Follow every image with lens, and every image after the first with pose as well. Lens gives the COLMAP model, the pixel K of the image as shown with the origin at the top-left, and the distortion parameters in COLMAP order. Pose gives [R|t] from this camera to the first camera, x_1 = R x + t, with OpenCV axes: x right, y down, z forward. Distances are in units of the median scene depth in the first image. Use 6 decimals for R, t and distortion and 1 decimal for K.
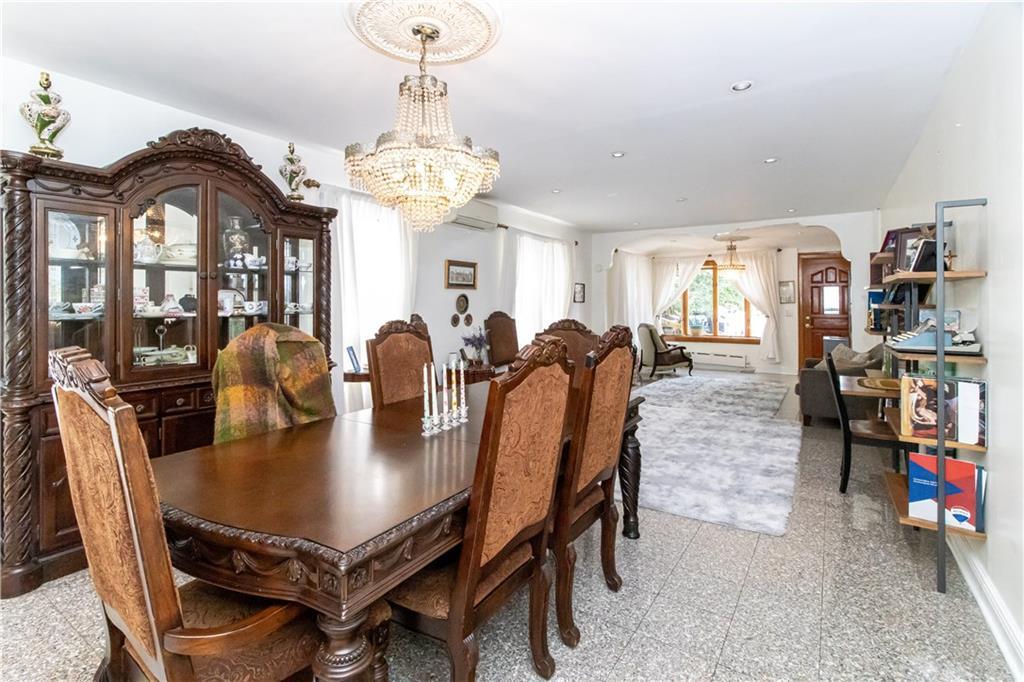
lens RADIAL K [[462.4, 0, 526.1], [0, 462.4, 298.1], [0, 0, 1]] dist [-0.000129, 0.000191]
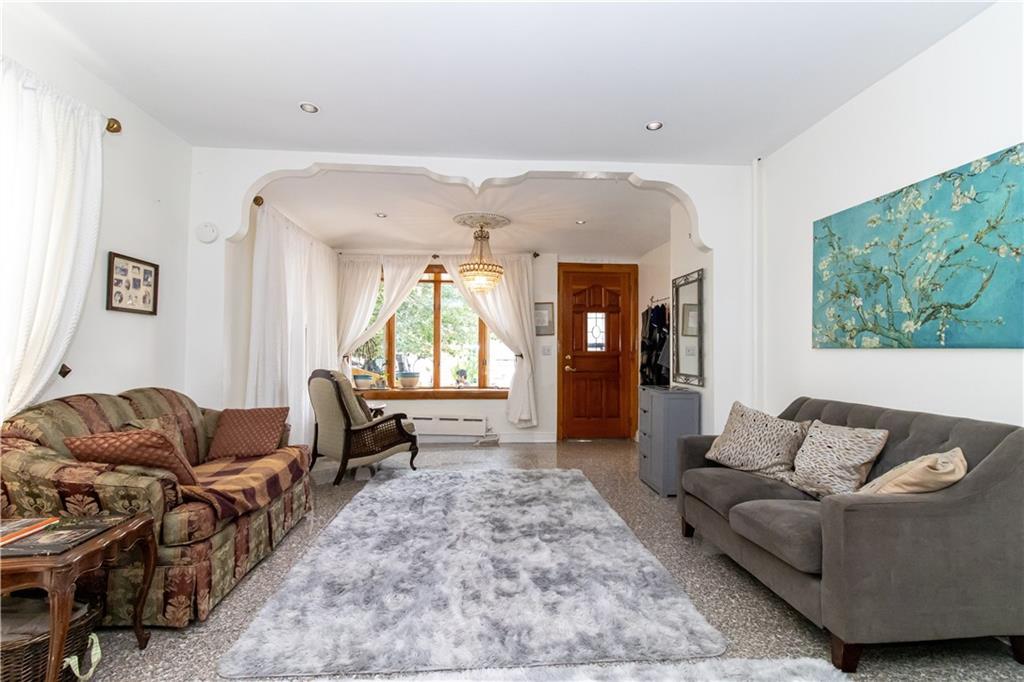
lens RADIAL K [[462.4, 0, 493.2], [0, 462.4, 339.7], [0, 0, 1]] dist [-0.000129, 0.000191]
pose [[0.818758, 0.019239, 0.573816, 0.122297], [-0.013431, 0.999807, -0.014357, 0.027959], [-0.573981, 0.004048, 0.818858, 0.499949]]
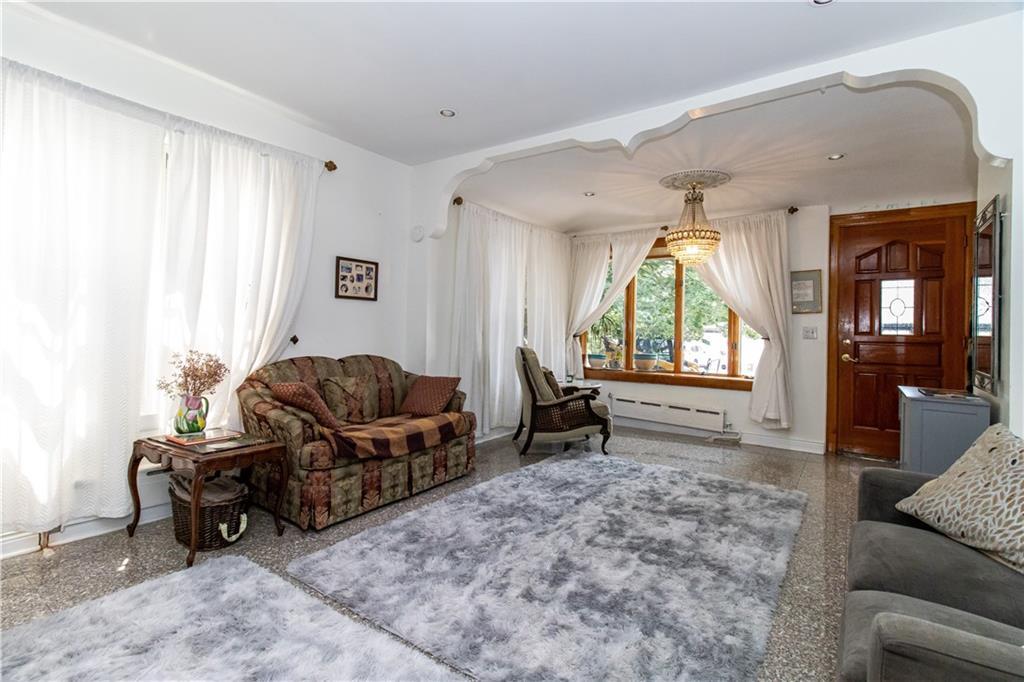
lens RADIAL K [[462.4, 0, 514.3], [0, 462.4, 325.2], [0, 0, 1]] dist [-0.000129, 0.000191]
pose [[0.998761, 0.018571, -0.046177, 0.267180], [-0.018357, 0.999819, 0.005054, 0.027691], [0.046262, -0.004200, 0.998920, 0.476152]]
